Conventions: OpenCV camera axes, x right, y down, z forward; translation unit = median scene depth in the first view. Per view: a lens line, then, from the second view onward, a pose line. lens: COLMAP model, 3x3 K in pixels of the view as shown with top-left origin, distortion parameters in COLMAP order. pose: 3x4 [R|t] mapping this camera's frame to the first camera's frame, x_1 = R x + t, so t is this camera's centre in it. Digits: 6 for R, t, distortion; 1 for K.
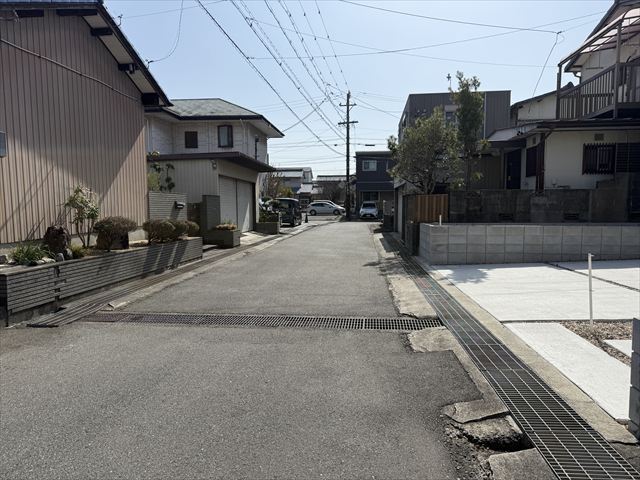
lens RADIAL K [[447.7, 0, 318.2], [0, 447.7, 240.8], [0, 0, 1]] dist [0.059479, -0.071109]
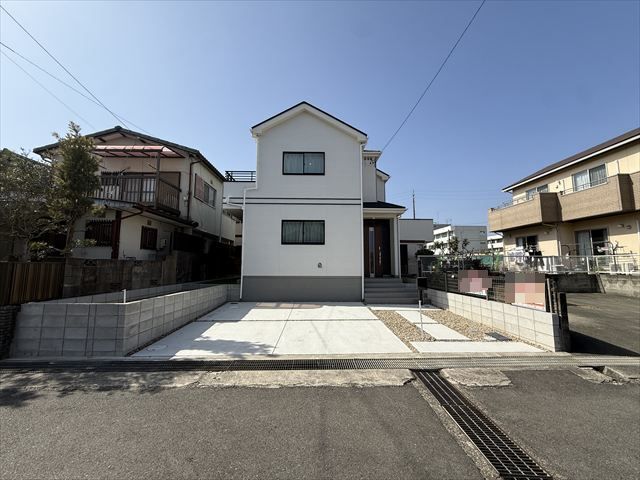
lens RADIAL K [[254.5, 0, 316.8], [0, 254.5, 239.6], [0, 0, 1]] dist [-0.004466, 0.001501]
pose [[-0.115990, 0.108207, 0.987339, -0.206871], [0.076144, 0.992092, -0.099782, -0.065747], [-0.990327, 0.063606, -0.123312, 0.623723]]
